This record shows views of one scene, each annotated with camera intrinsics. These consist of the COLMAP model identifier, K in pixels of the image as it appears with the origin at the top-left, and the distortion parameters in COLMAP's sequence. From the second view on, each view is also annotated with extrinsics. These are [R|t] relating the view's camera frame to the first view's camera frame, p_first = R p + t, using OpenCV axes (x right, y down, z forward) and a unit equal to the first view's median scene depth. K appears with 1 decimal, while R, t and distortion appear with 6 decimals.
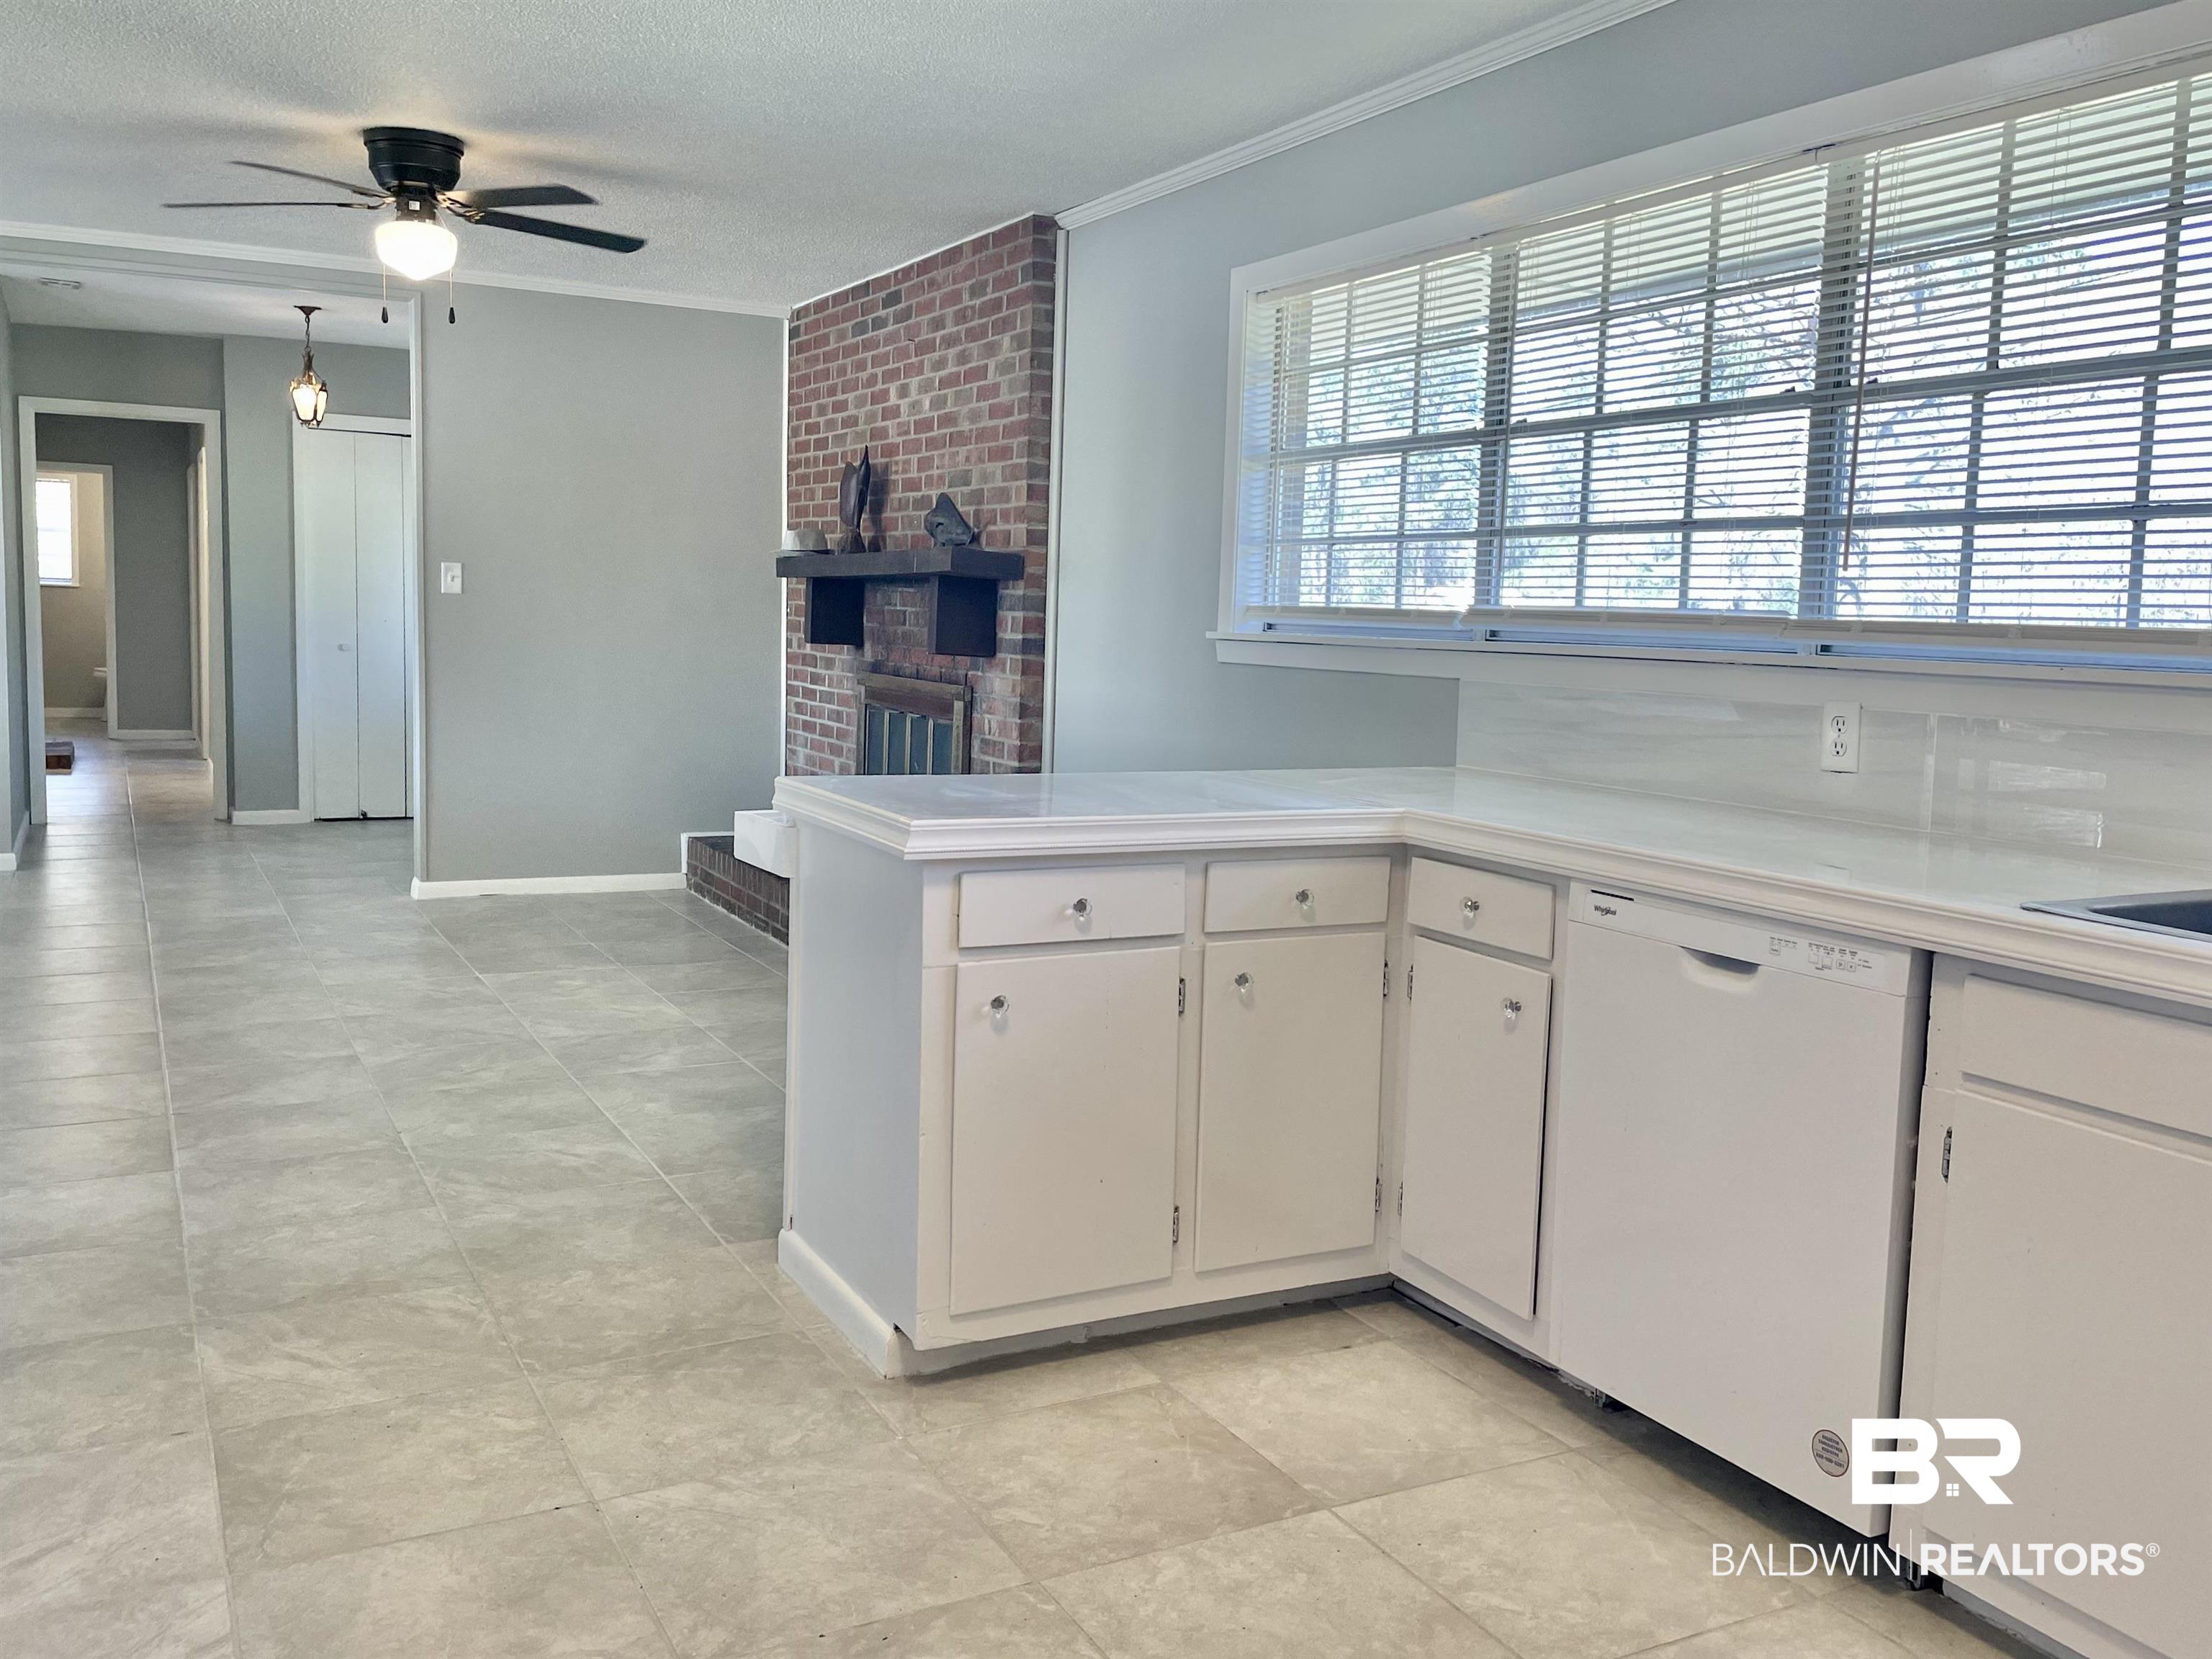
lens RADIAL K [[1824.7, 0, 1084.3], [0, 1824.7, 808.2], [0, 0, 1]] dist [0.076172, -0.080454]
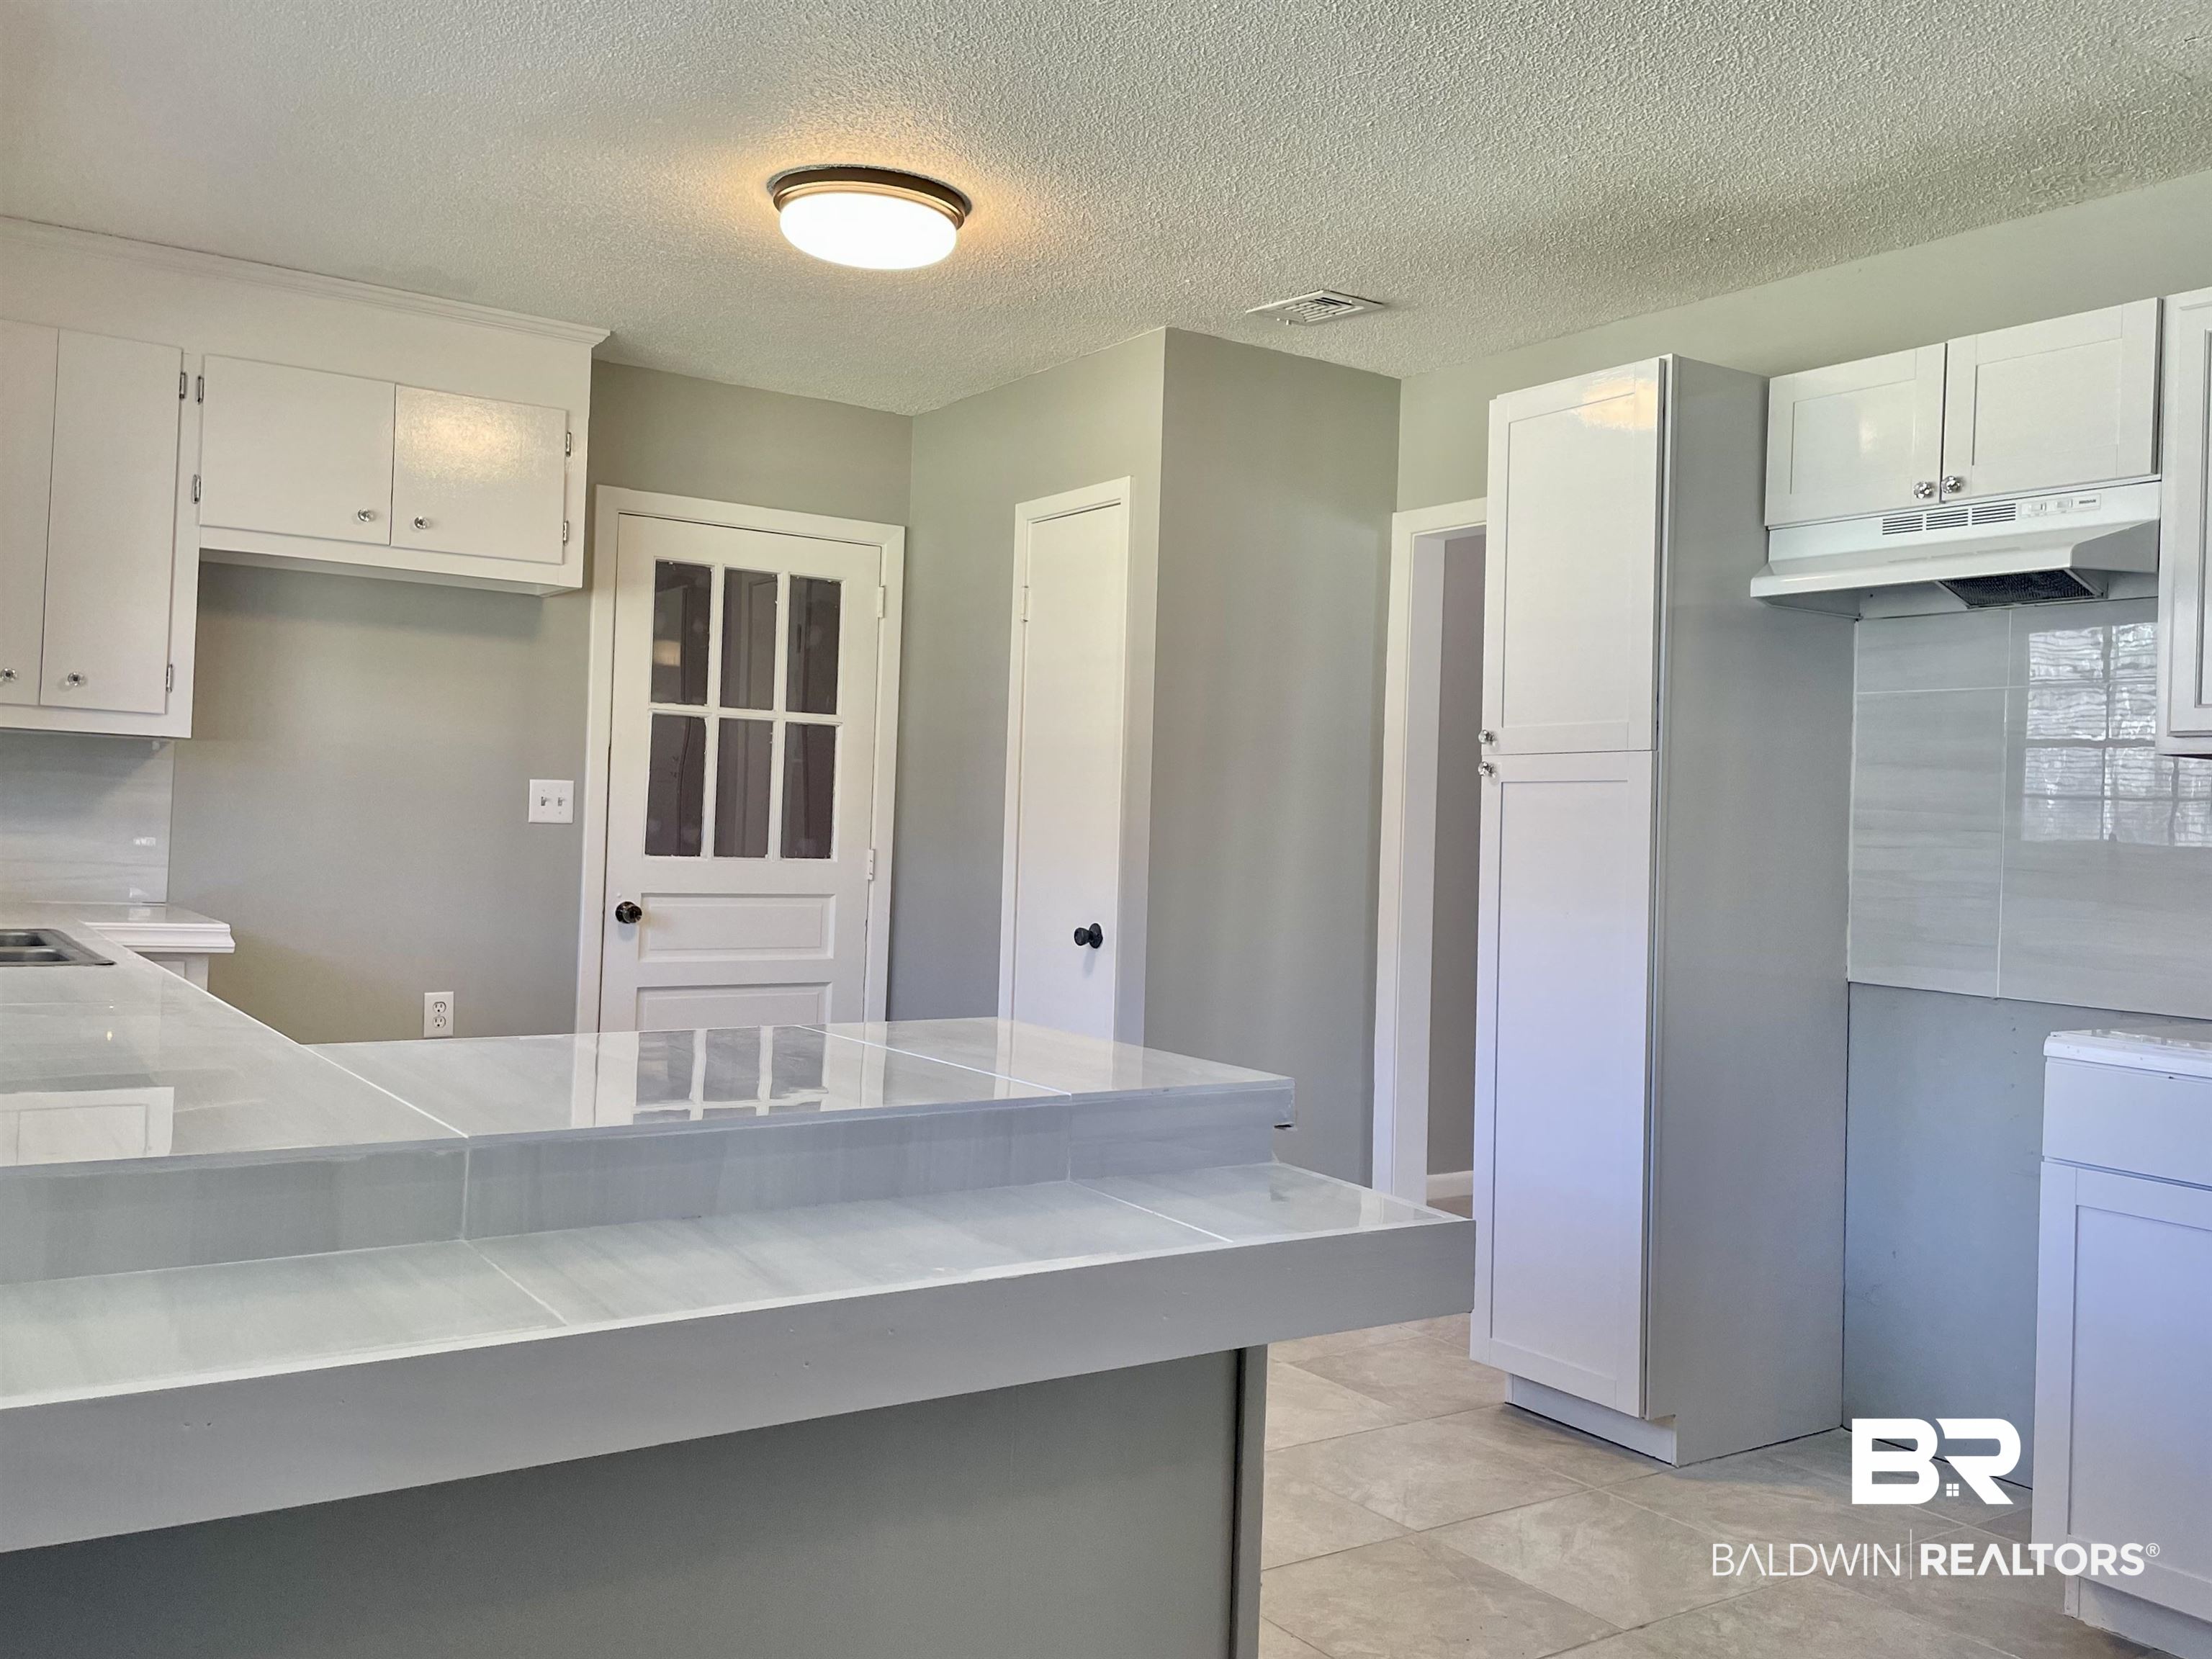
lens RADIAL K [[1824.7, 0, 1089.7], [0, 1824.7, 816.7], [0, 0, 1]] dist [0.076172, -0.080454]
pose [[-0.992271, -0.068601, -0.103400, -0.030432], [-0.078972, 0.991869, 0.099797, -0.165038], [0.095713, 0.107192, -0.989621, 1.623677]]
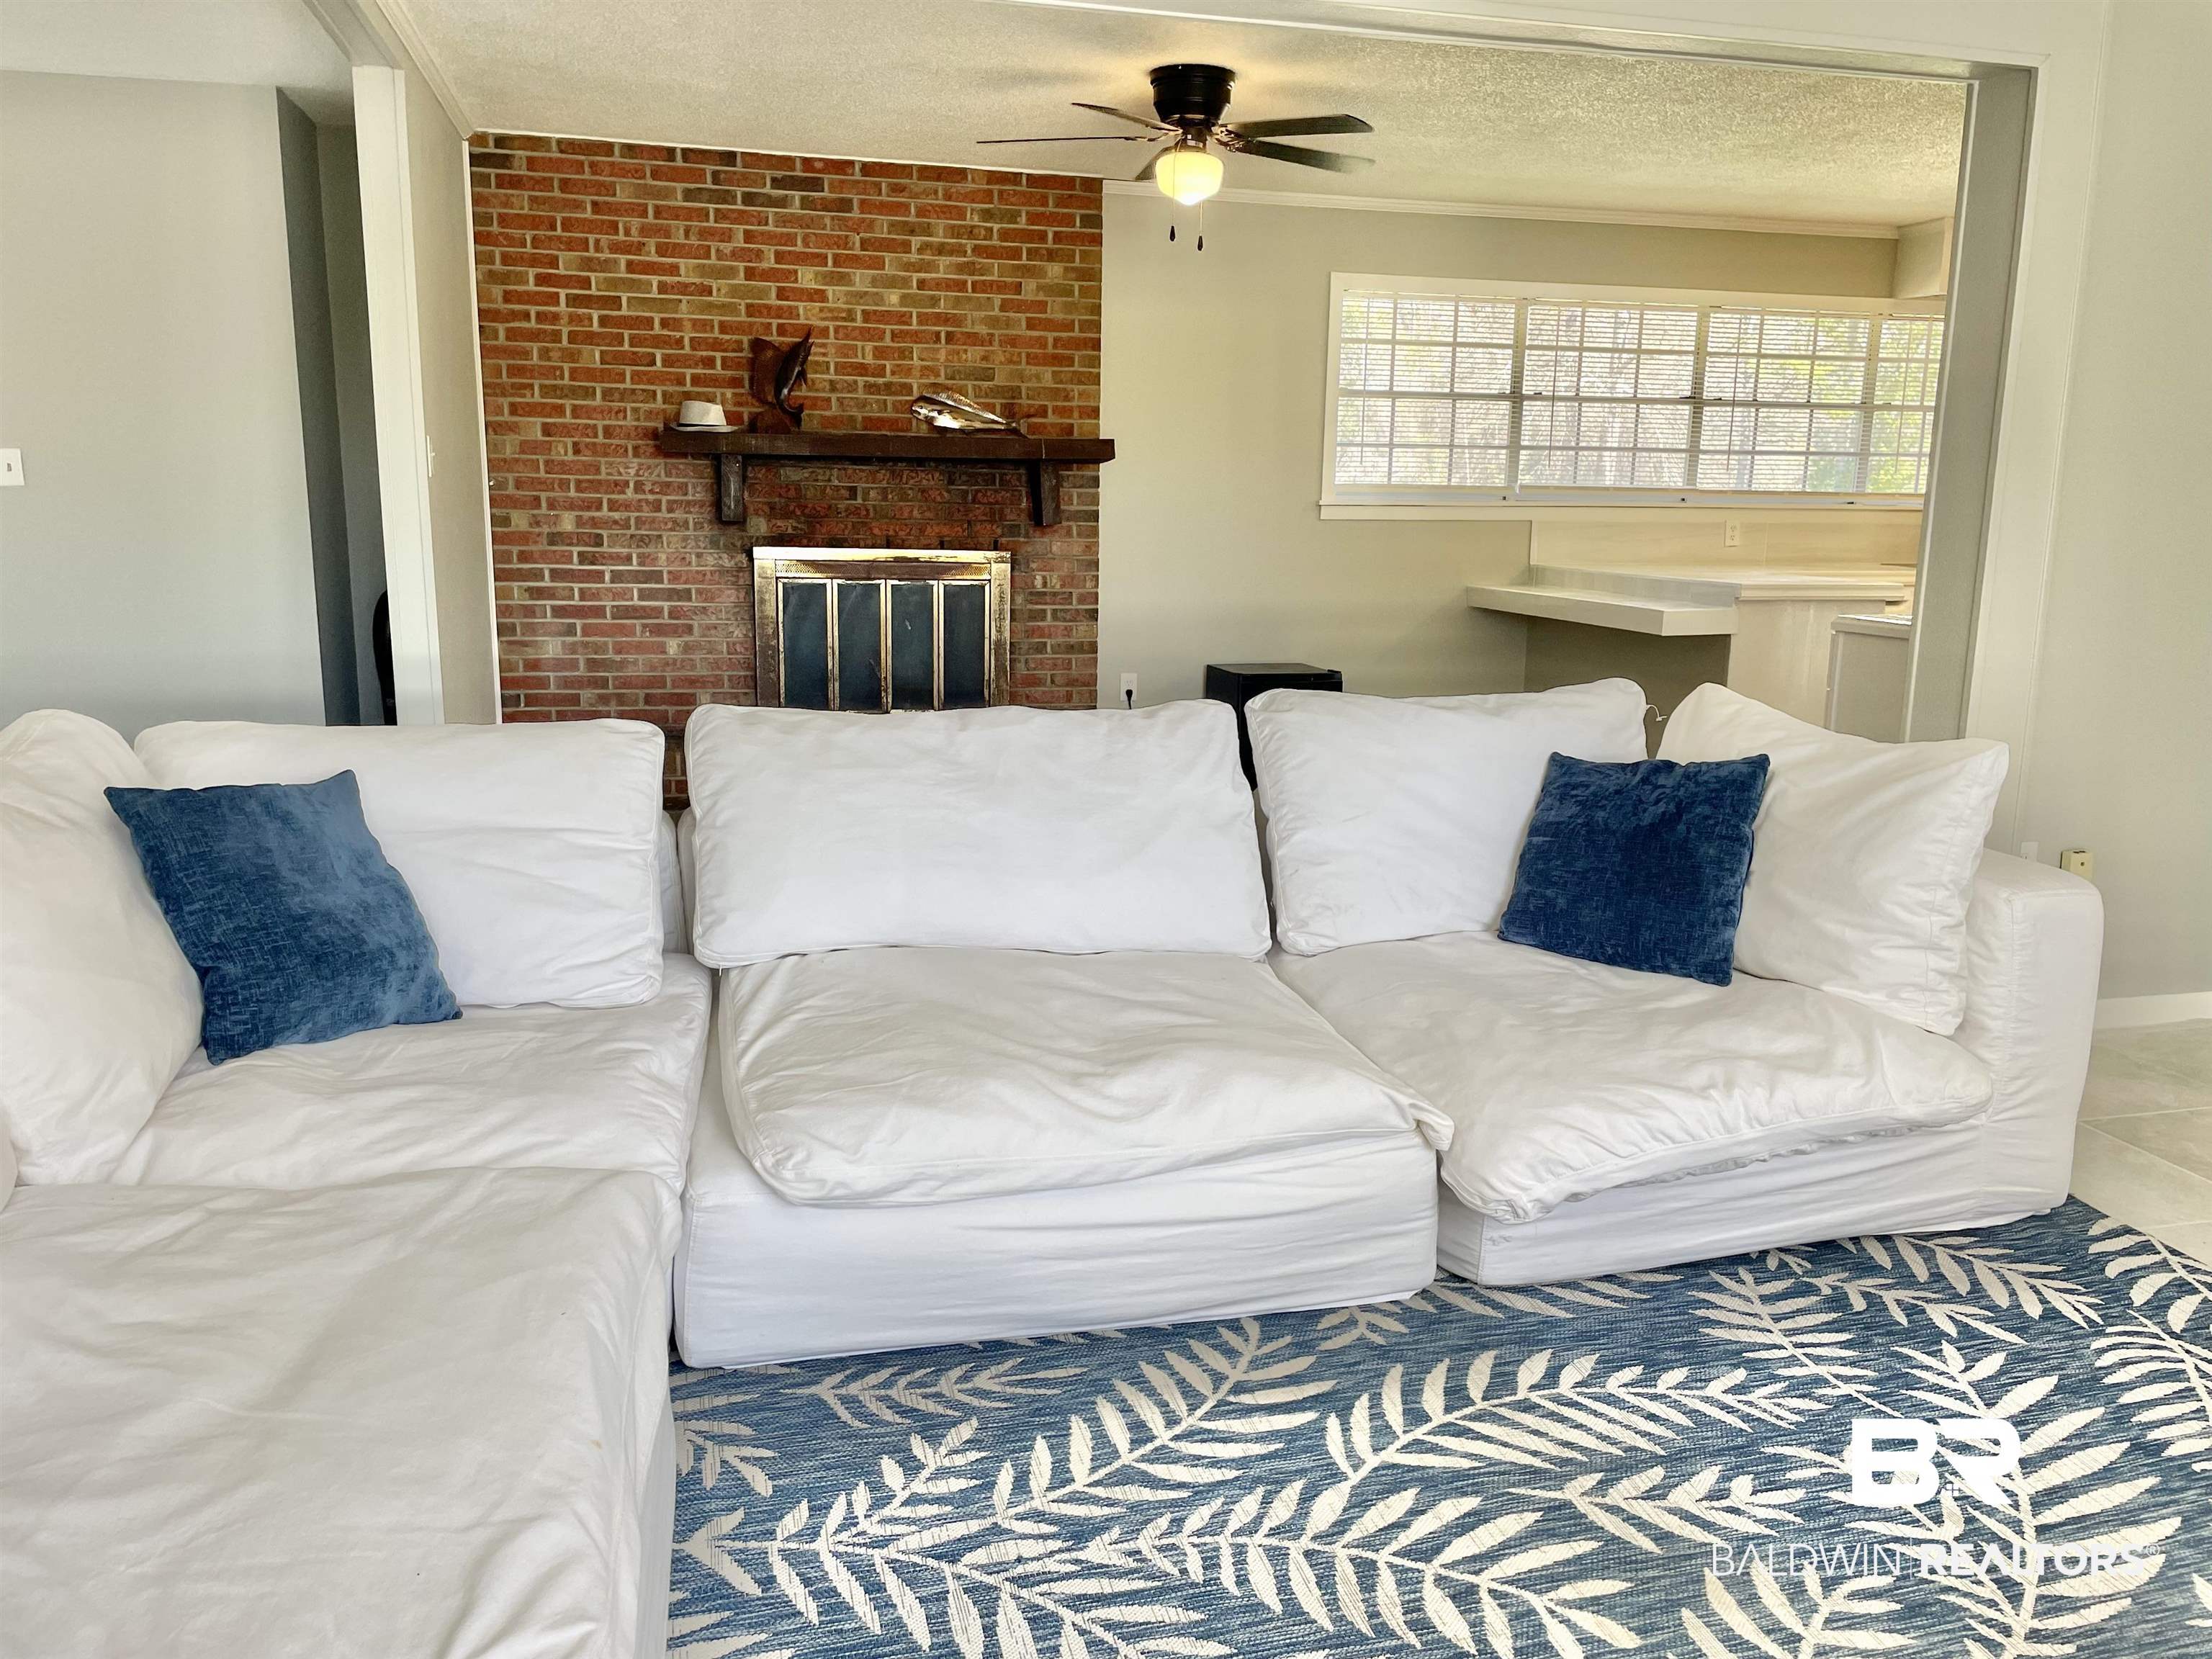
lens RADIAL K [[1658.2, 0, 1125.1], [0, 1658.2, 815.7], [0, 0, 1]] dist [0.078669, -0.095718]
pose [[0.221559, -0.216339, 0.950847, -2.204108], [0.094876, 0.975236, 0.199781, -0.208664], [-0.970521, 0.045949, 0.236598, 1.283770]]
